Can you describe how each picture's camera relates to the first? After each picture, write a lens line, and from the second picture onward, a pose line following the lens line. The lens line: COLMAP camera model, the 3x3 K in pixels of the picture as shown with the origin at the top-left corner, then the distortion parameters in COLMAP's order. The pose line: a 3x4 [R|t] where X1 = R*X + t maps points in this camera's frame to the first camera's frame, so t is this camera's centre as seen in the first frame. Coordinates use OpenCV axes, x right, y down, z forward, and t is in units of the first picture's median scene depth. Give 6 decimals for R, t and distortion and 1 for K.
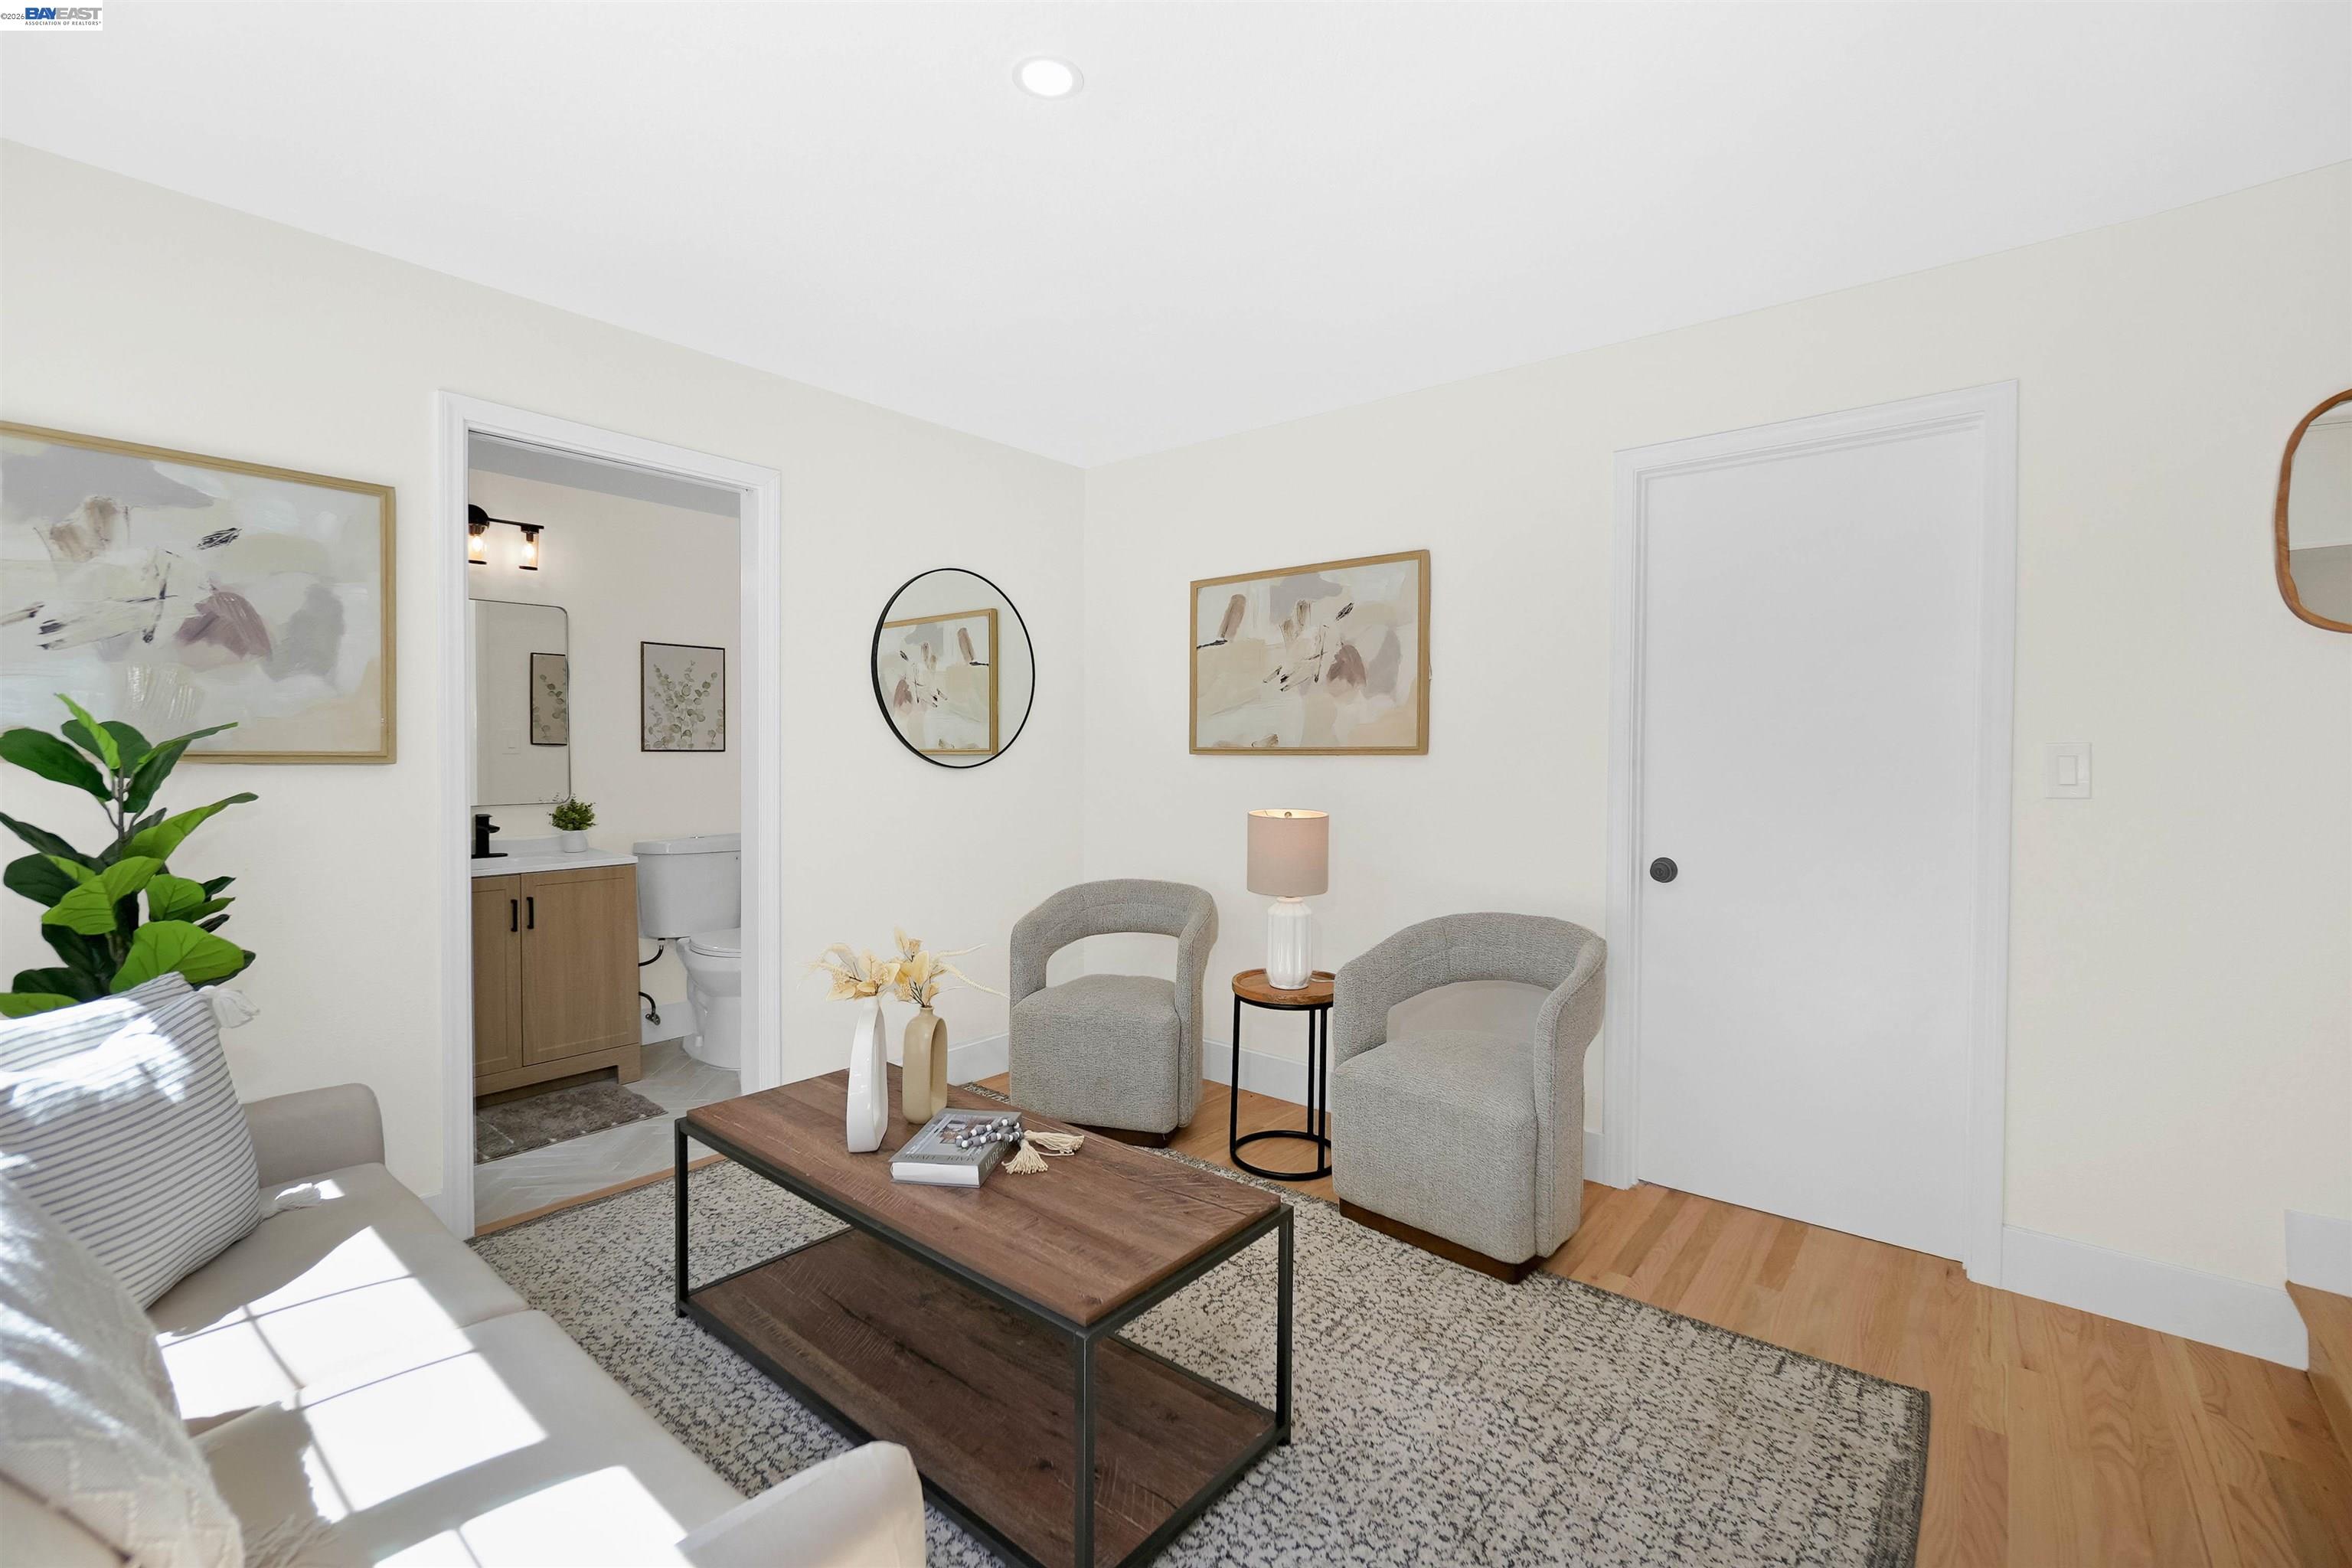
lens RADIAL K [[1016.6, 0, 1178.5], [0, 1016.6, 774.5], [0, 0, 1]] dist [-0.004942, -0.000401]
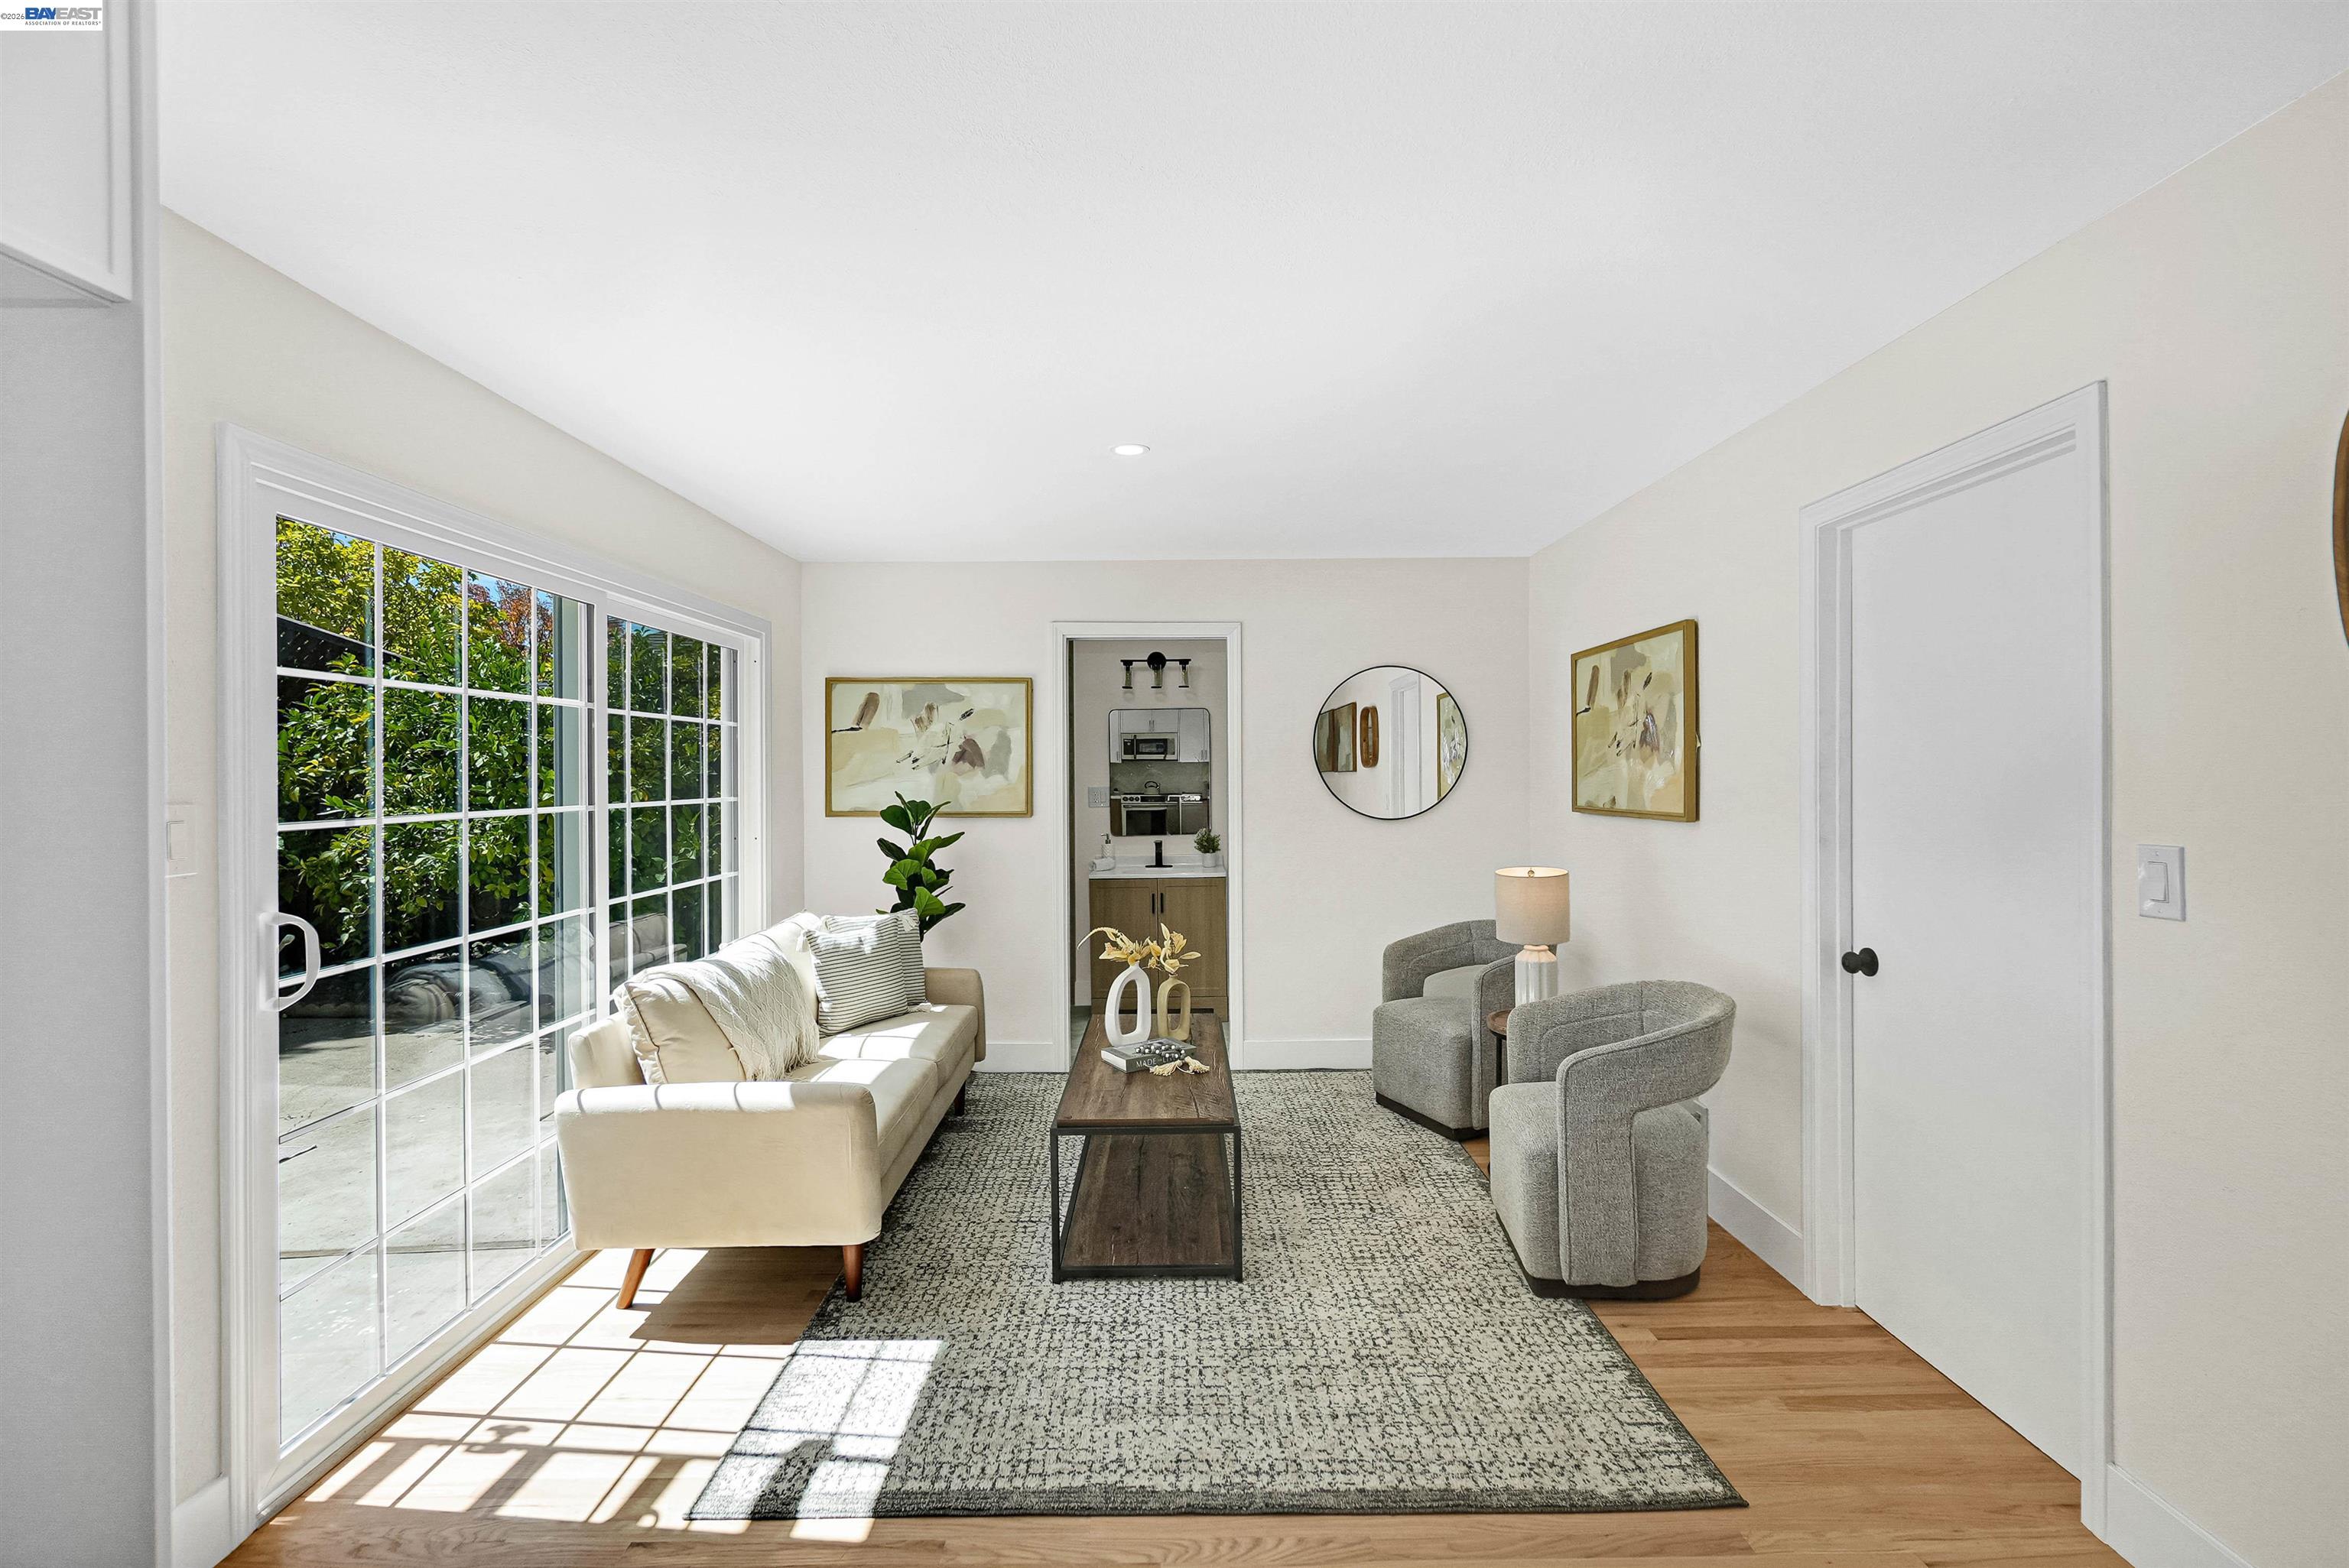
lens RADIAL K [[1034.7, 0, 1170.8], [0, 1034.7, 780.1], [0, 0, 1]] dist [-0.003682, 0.000920]
pose [[0.632625, -0.003886, -0.774449, 0.986215], [-0.005858, 0.999935, -0.009803, -0.067015], [0.774436, 0.010738, 0.632561, -0.065205]]
